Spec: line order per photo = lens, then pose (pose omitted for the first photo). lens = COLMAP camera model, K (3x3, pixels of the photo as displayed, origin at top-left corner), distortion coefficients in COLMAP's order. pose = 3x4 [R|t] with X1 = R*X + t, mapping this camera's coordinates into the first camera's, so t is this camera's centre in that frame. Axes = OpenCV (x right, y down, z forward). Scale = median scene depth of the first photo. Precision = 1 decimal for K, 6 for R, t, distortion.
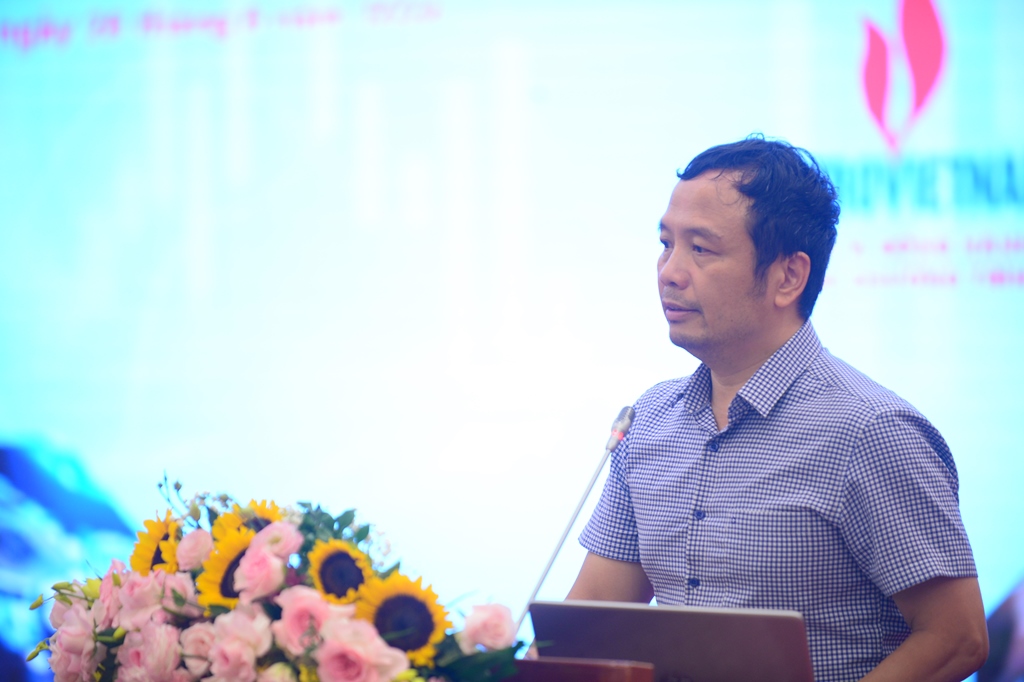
lens RADIAL K [[5768.0, 0, 507.6], [0, 5768.0, 343.7], [0, 0, 1]] dist [-1.511749, 0.000000]
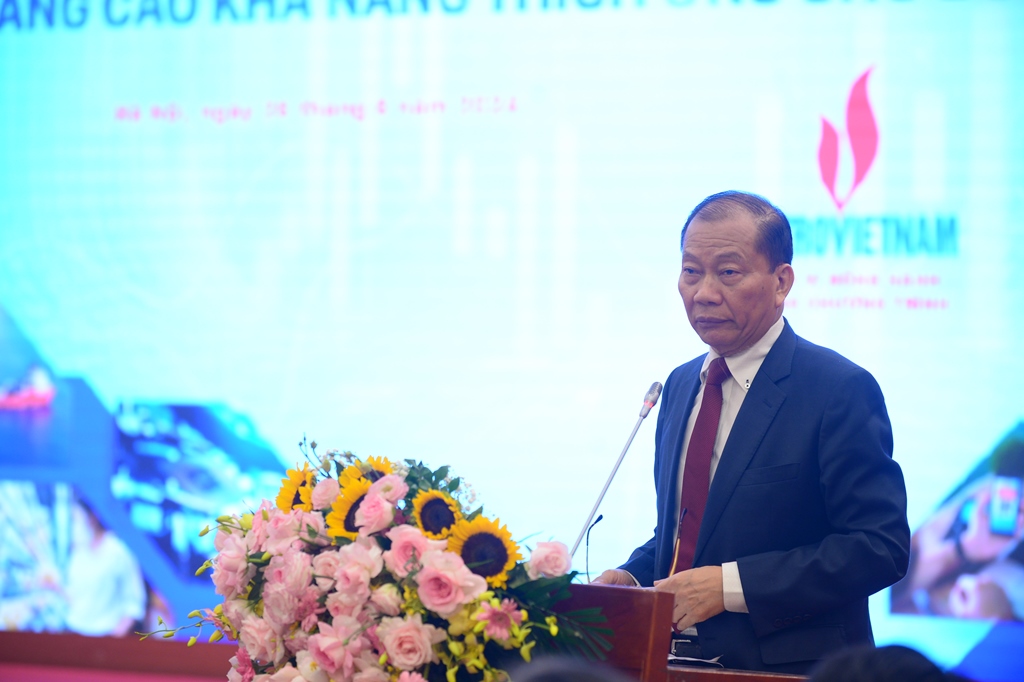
lens RADIAL K [[3920.9, 0, 522.0], [0, 3920.9, 337.2], [0, 0, 1]] dist [-1.854645, 0.000000]
pose [[0.999692, 0.023619, -0.007634, -0.003898], [-0.023630, 0.999720, -0.001464, 0.000457], [0.007597, 0.001644, 0.999970, 0.114518]]
